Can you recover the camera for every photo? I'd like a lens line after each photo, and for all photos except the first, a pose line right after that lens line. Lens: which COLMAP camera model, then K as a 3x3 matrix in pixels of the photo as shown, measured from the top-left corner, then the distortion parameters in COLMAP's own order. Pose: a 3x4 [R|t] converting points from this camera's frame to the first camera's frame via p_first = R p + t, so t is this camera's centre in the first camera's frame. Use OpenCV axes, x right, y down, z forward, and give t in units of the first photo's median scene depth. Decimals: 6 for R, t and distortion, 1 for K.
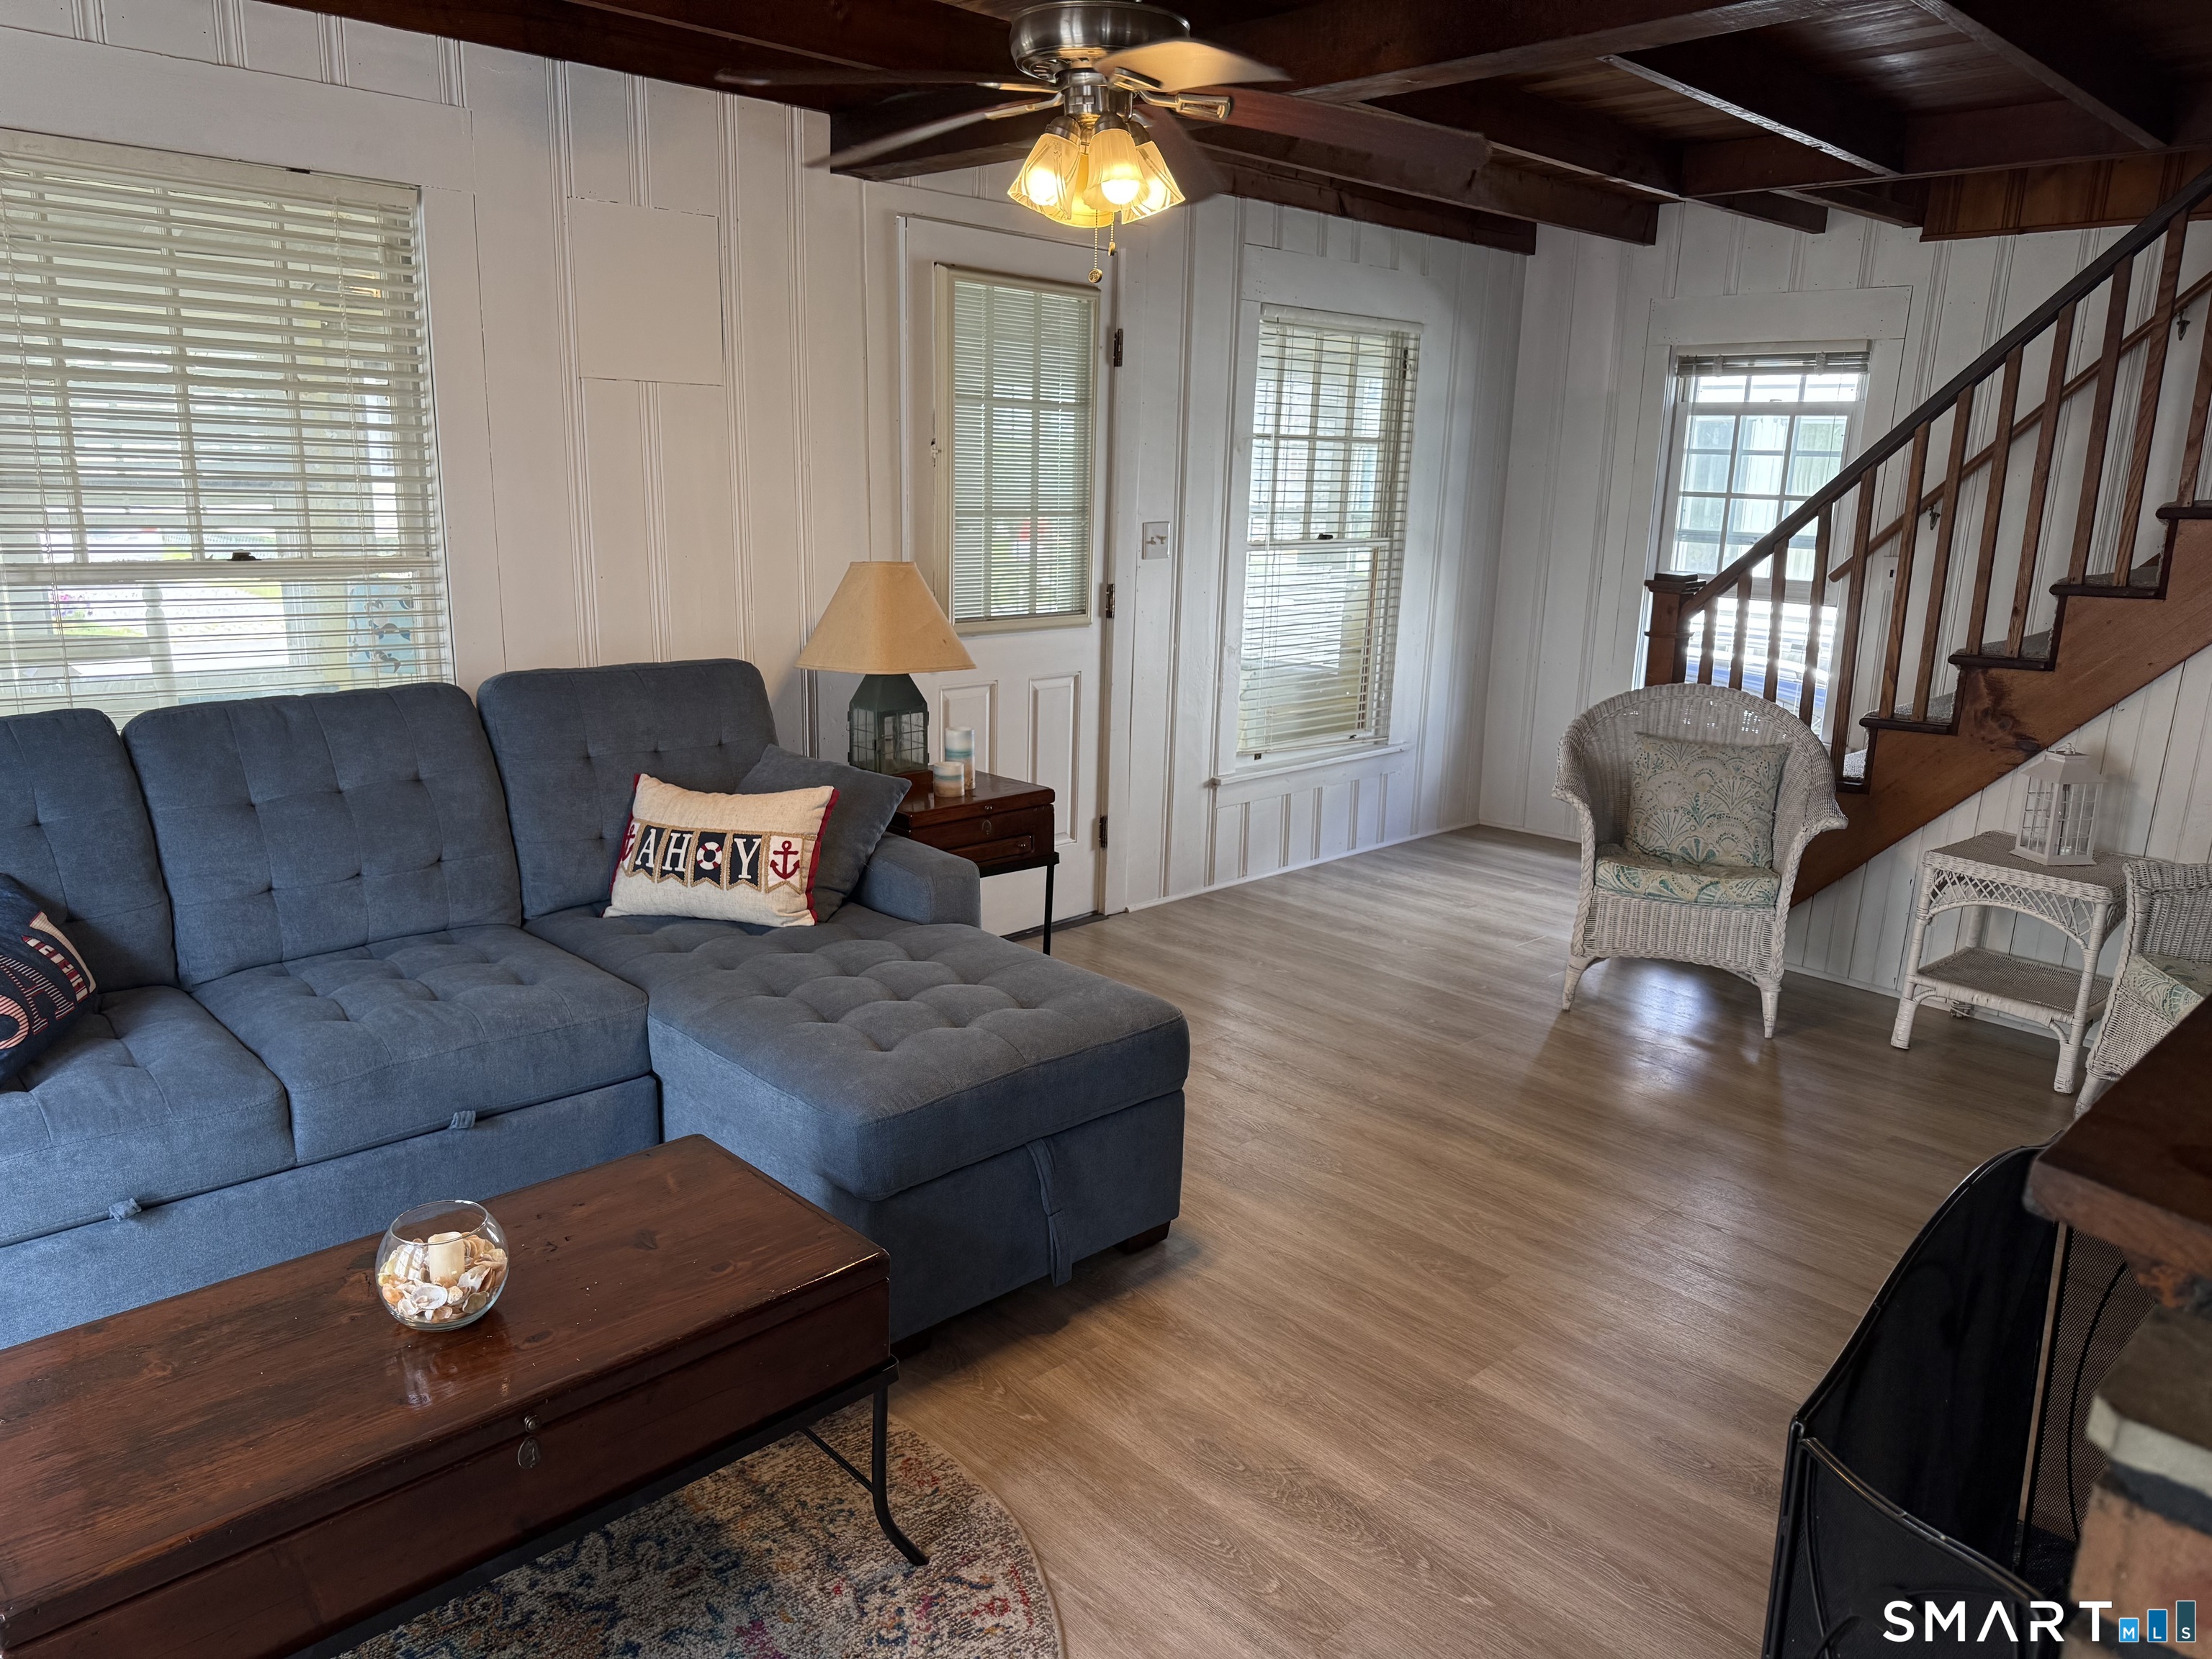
lens RADIAL K [[1564.5, 0, 1106.0], [0, 1564.5, 829.5], [0, 0, 1]] dist [0.002181, -0.003249]
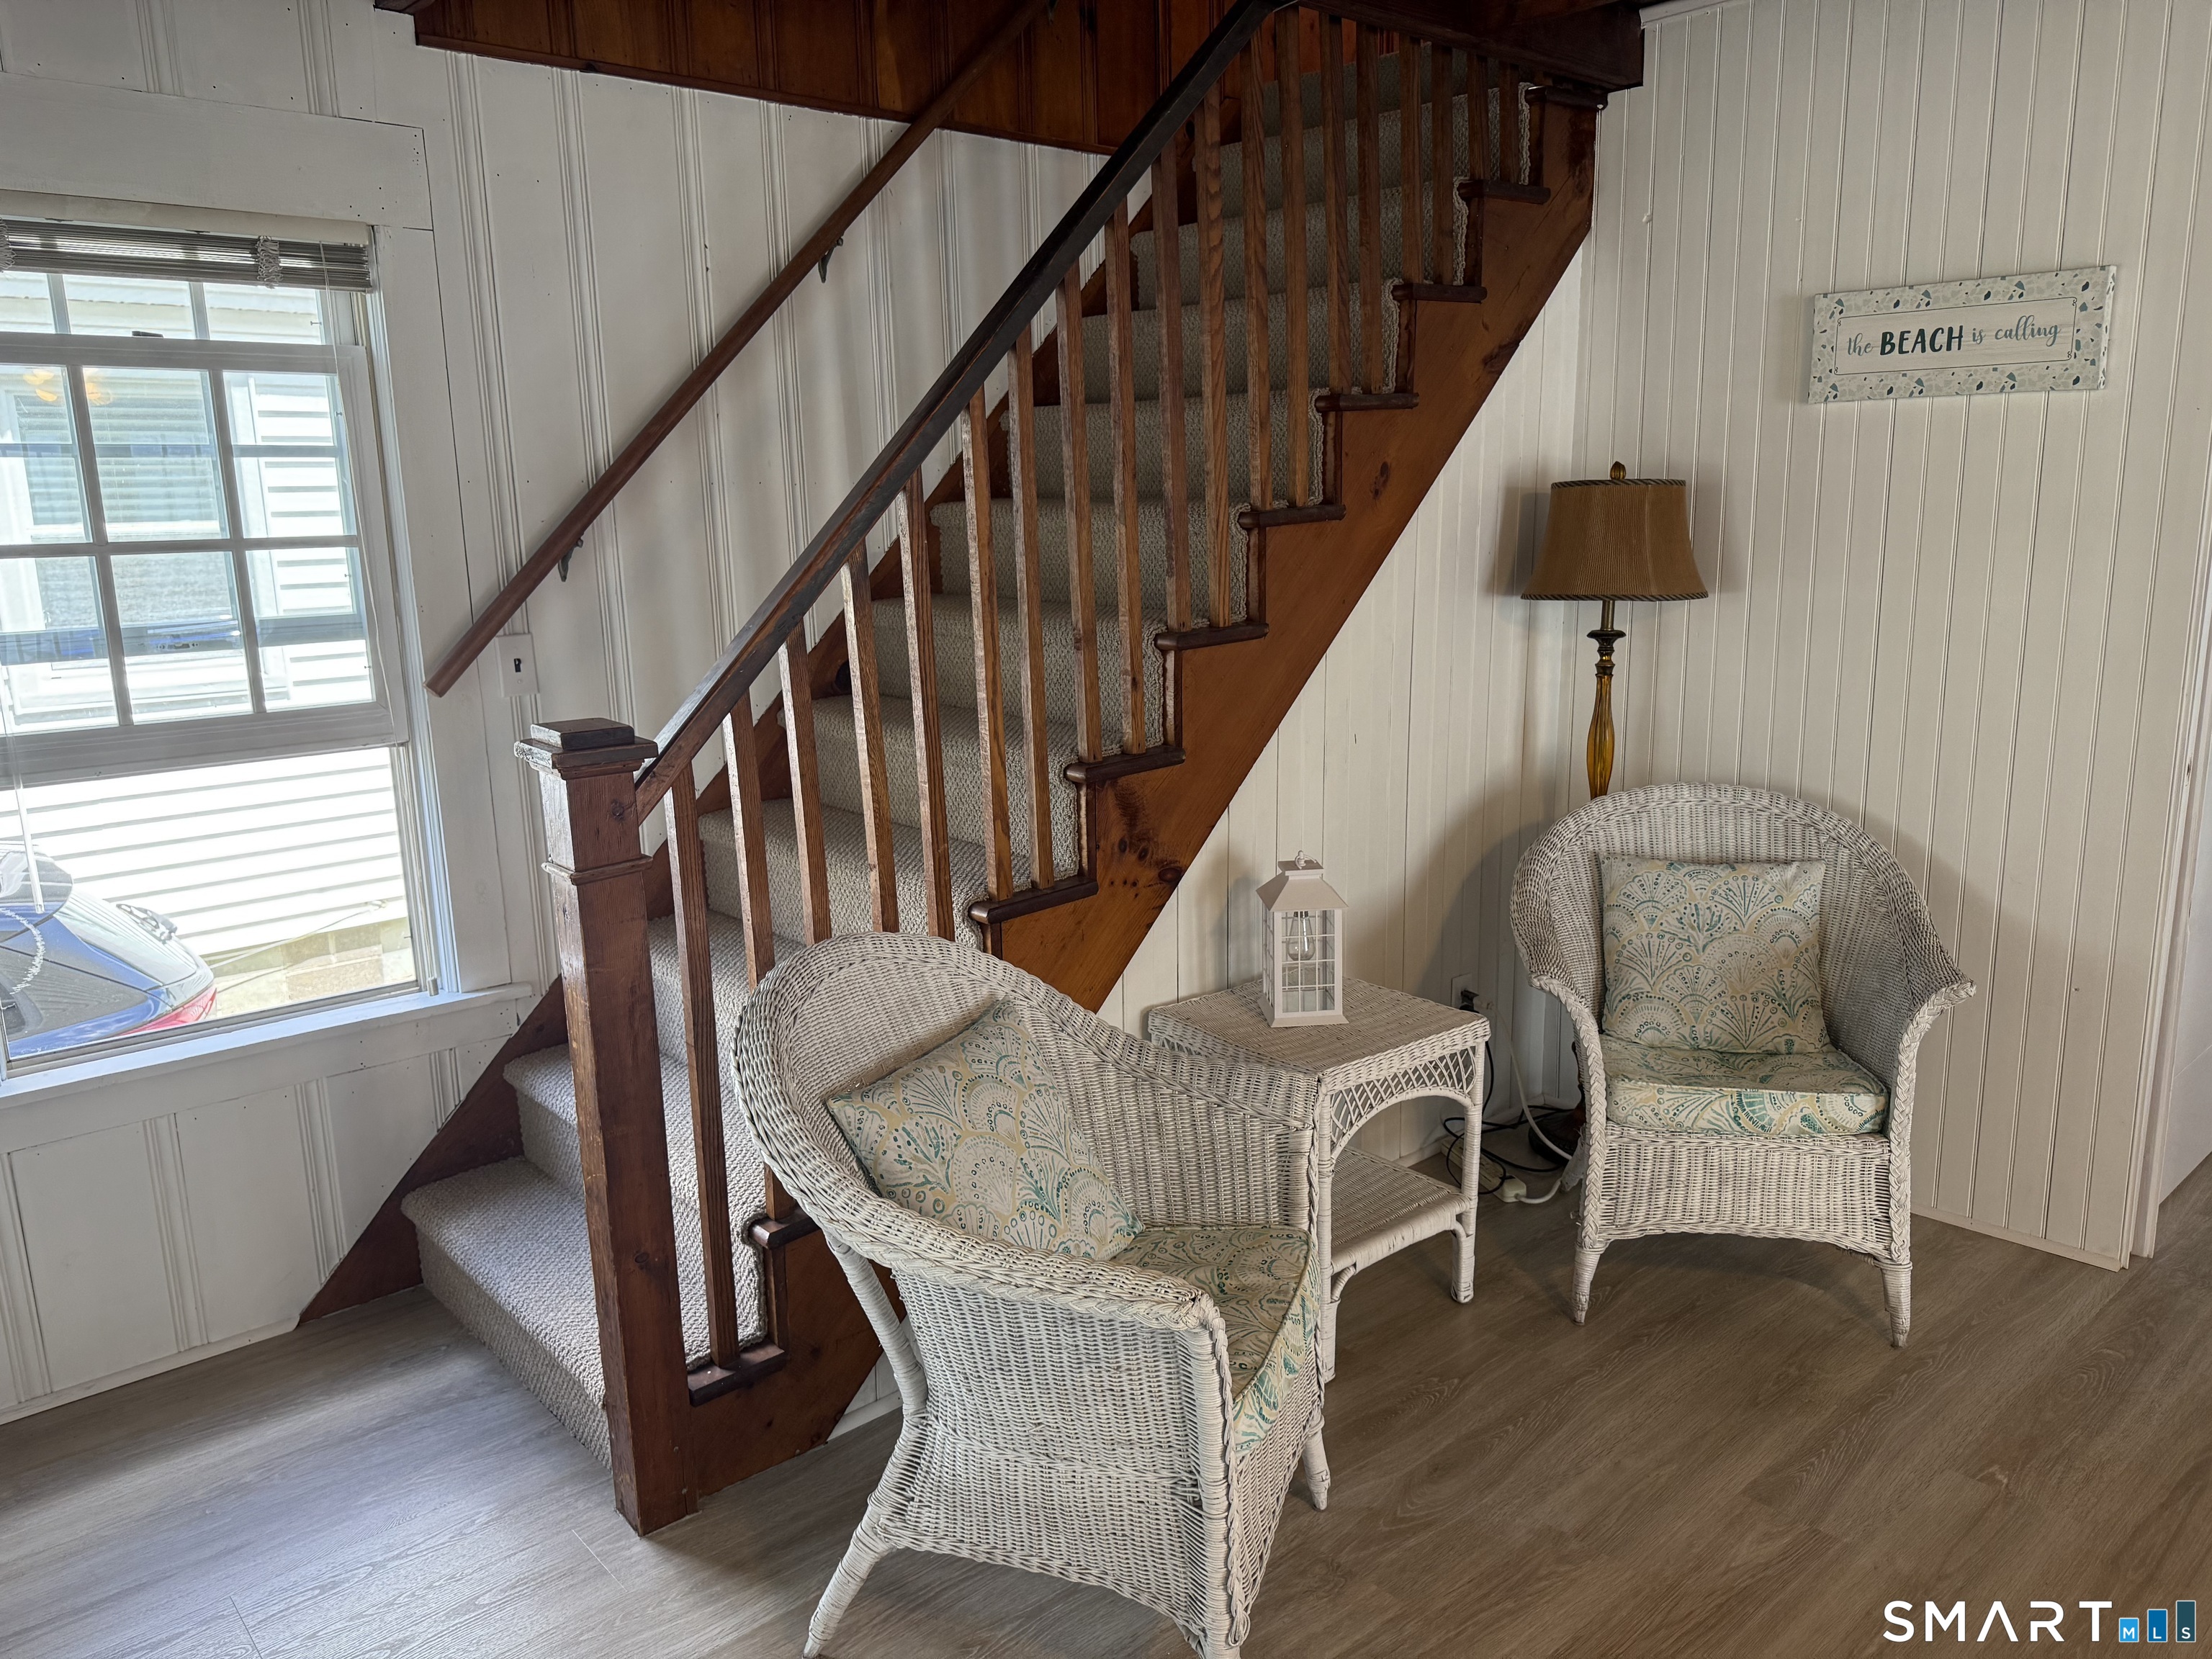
lens RADIAL K [[1564.5, 0, 1106.0], [0, 1564.5, 829.5], [0, 0, 1]] dist [0.002181, -0.003249]
pose [[0.046201, -0.234221, 0.971085, -0.050977], [0.245766, 0.944908, 0.216214, -0.201967], [-0.968228, 0.228670, 0.101219, 0.864202]]
